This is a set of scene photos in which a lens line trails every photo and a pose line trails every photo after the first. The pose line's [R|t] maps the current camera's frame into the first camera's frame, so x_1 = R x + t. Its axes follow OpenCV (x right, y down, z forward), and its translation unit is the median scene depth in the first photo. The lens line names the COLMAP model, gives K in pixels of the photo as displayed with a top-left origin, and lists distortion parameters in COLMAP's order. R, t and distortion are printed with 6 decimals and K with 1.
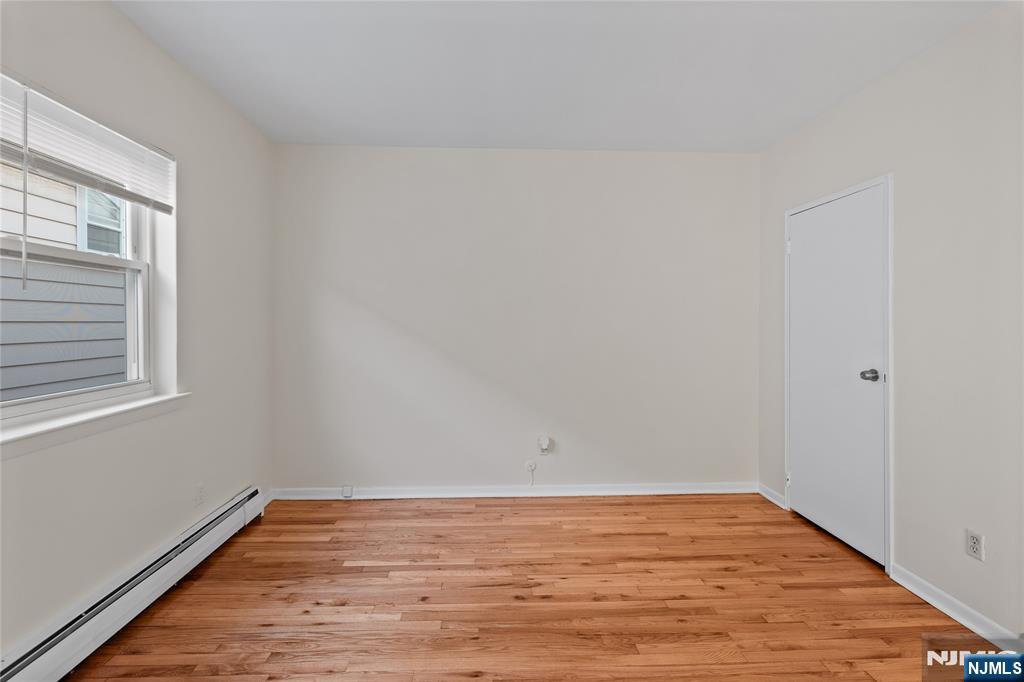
lens RADIAL K [[459.3, 0, 511.9], [0, 459.3, 325.4], [0, 0, 1]] dist [0.000145, -0.000428]
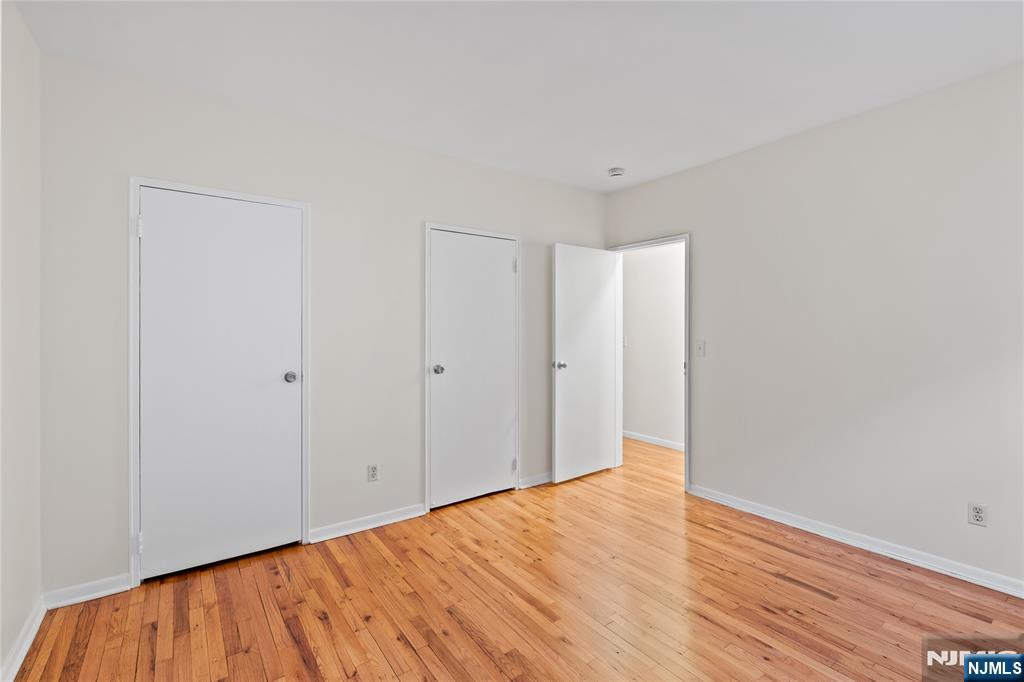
lens RADIAL K [[453.4, 0, 512.0], [0, 453.4, 341.0], [0, 0, 1]] dist [-0.002050, -0.000710]
pose [[-0.546408, -0.023656, 0.837185, -0.417442], [0.005483, 0.999479, 0.031820, -0.009899], [-0.837501, 0.021977, -0.545993, 1.154017]]
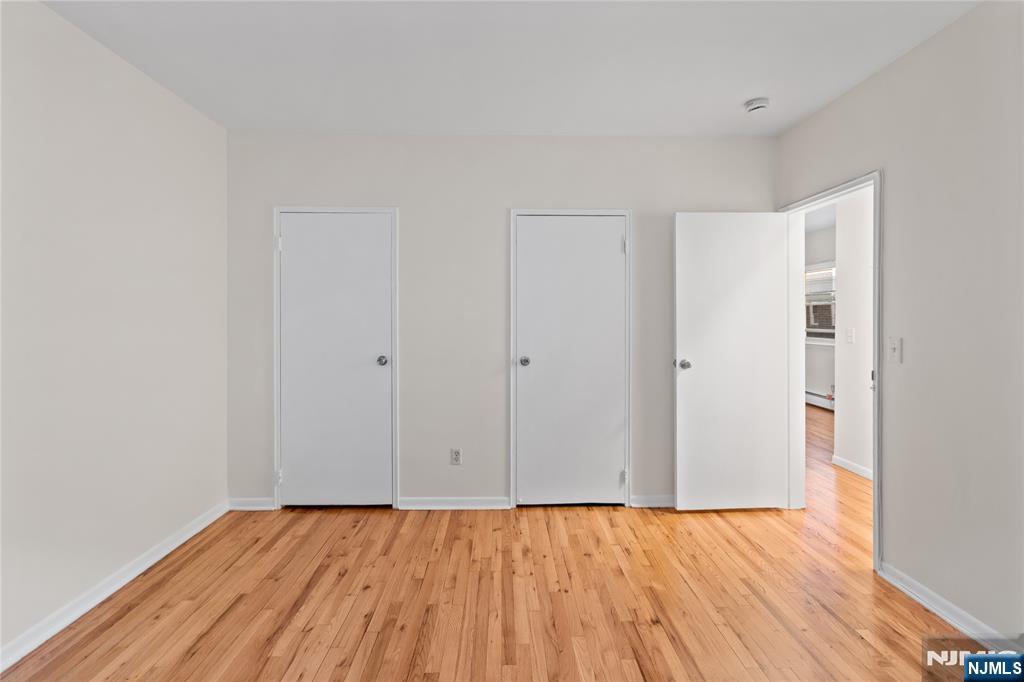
lens RADIAL K [[457.7, 0, 511.9], [0, 457.7, 332.0], [0, 0, 1]] dist [-0.001617, -0.000366]
pose [[0.024817, -0.030474, 0.999227, -0.471017], [0.007423, 0.999513, 0.030298, -0.006898], [-0.999664, 0.006666, 0.025031, 0.612578]]
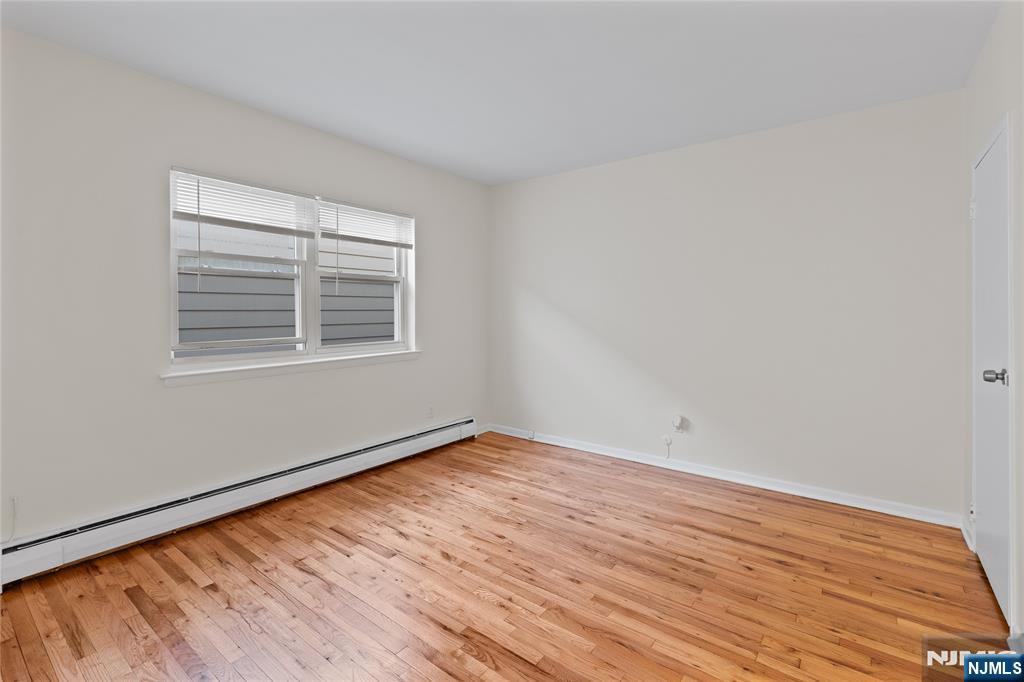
lens RADIAL K [[467.4, 0, 511.1], [0, 467.4, 314.6], [0, 0, 1]] dist [-0.000732, -0.000701]
pose [[0.762909, 0.004161, -0.646492, 0.669349], [-0.001241, 0.999987, 0.004972, 0.002381], [0.646504, -0.002991, 0.762905, -0.122857]]
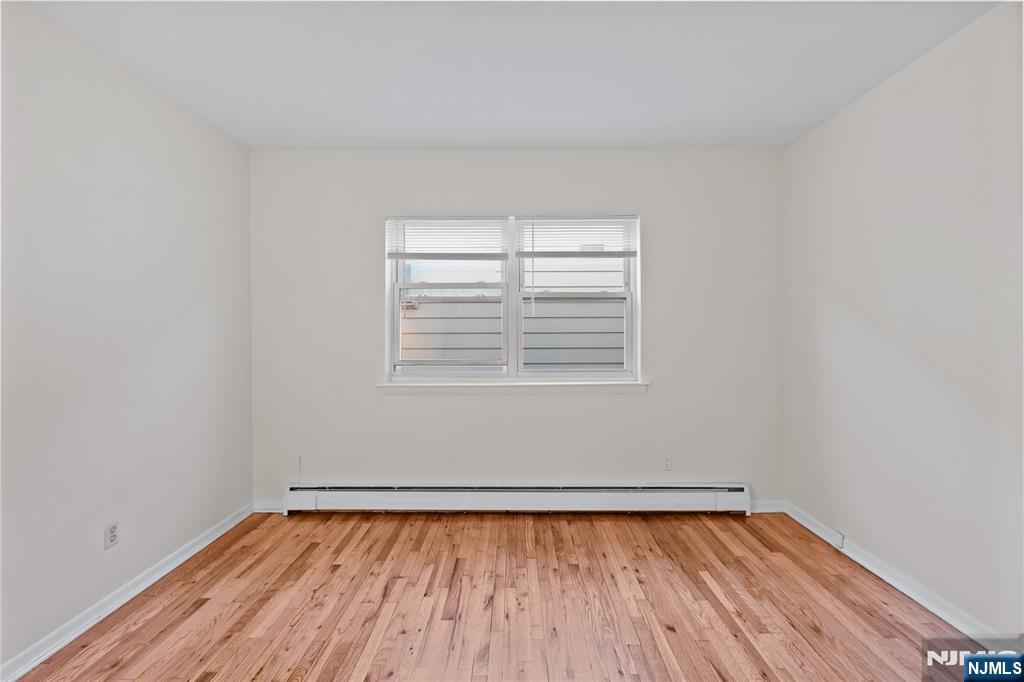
lens RADIAL K [[457.7, 0, 511.9], [0, 457.7, 332.0], [0, 0, 1]] dist [-0.001617, -0.000366]
pose [[-0.060771, -0.001326, -0.998151, 0.663688], [-0.003547, 0.999993, -0.001113, -0.002243], [0.998145, 0.003473, -0.060775, 0.647303]]
